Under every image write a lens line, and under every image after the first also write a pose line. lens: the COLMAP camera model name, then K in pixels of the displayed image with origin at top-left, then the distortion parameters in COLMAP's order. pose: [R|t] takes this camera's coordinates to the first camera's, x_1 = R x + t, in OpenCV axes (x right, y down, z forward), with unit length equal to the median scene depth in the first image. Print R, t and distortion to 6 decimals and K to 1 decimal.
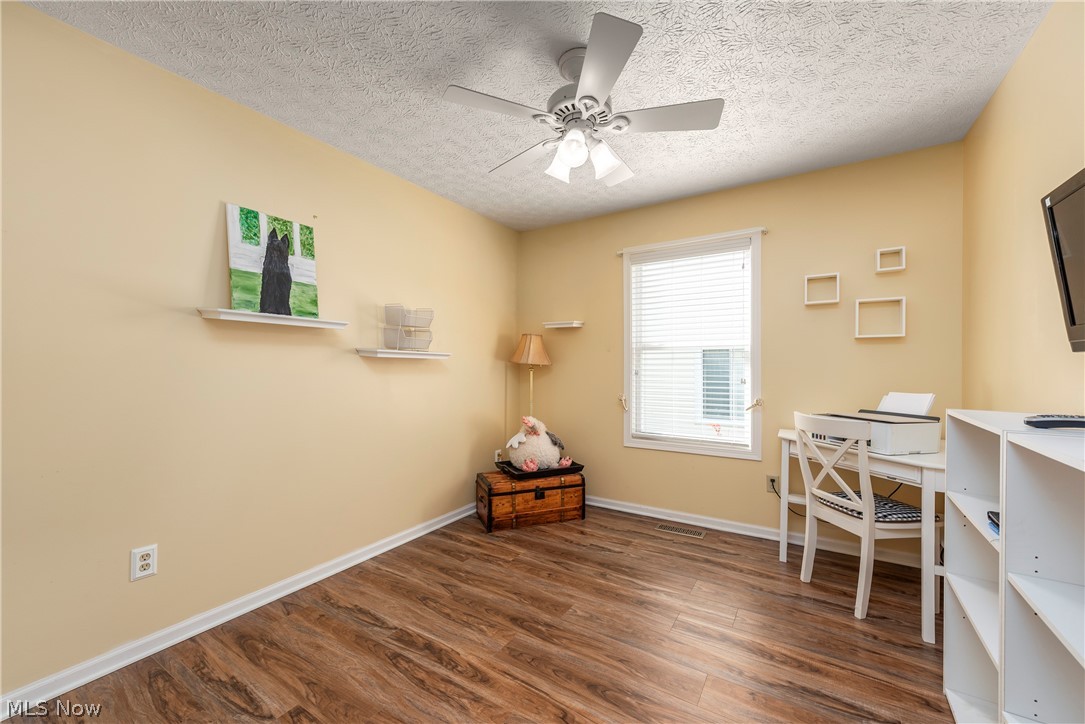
lens RADIAL K [[427.9, 0, 543.5], [0, 427.9, 366.0], [0, 0, 1]] dist [0.006348, -0.000397]
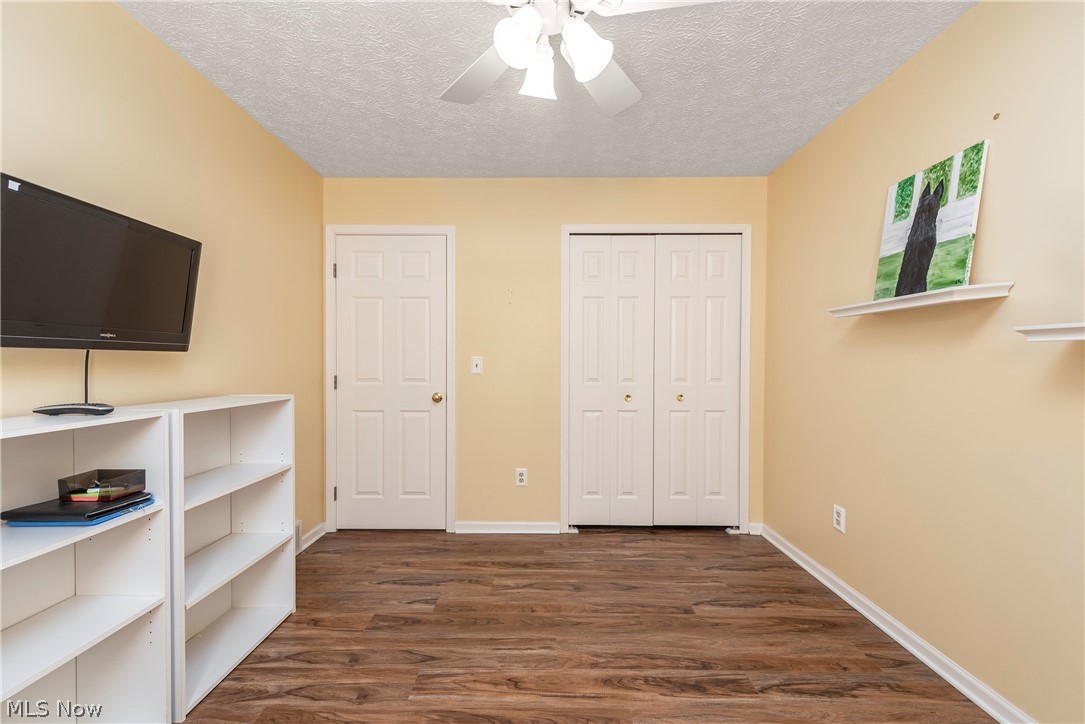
lens RADIAL K [[427.9, 0, 543.5], [0, 427.9, 366.0], [0, 0, 1]] dist [0.006348, -0.000397]
pose [[-0.845146, 0.005586, -0.534507, 0.416602], [0.001173, 0.999962, 0.008596, 0.001486], [0.534535, 0.006638, -0.845120, 1.437315]]
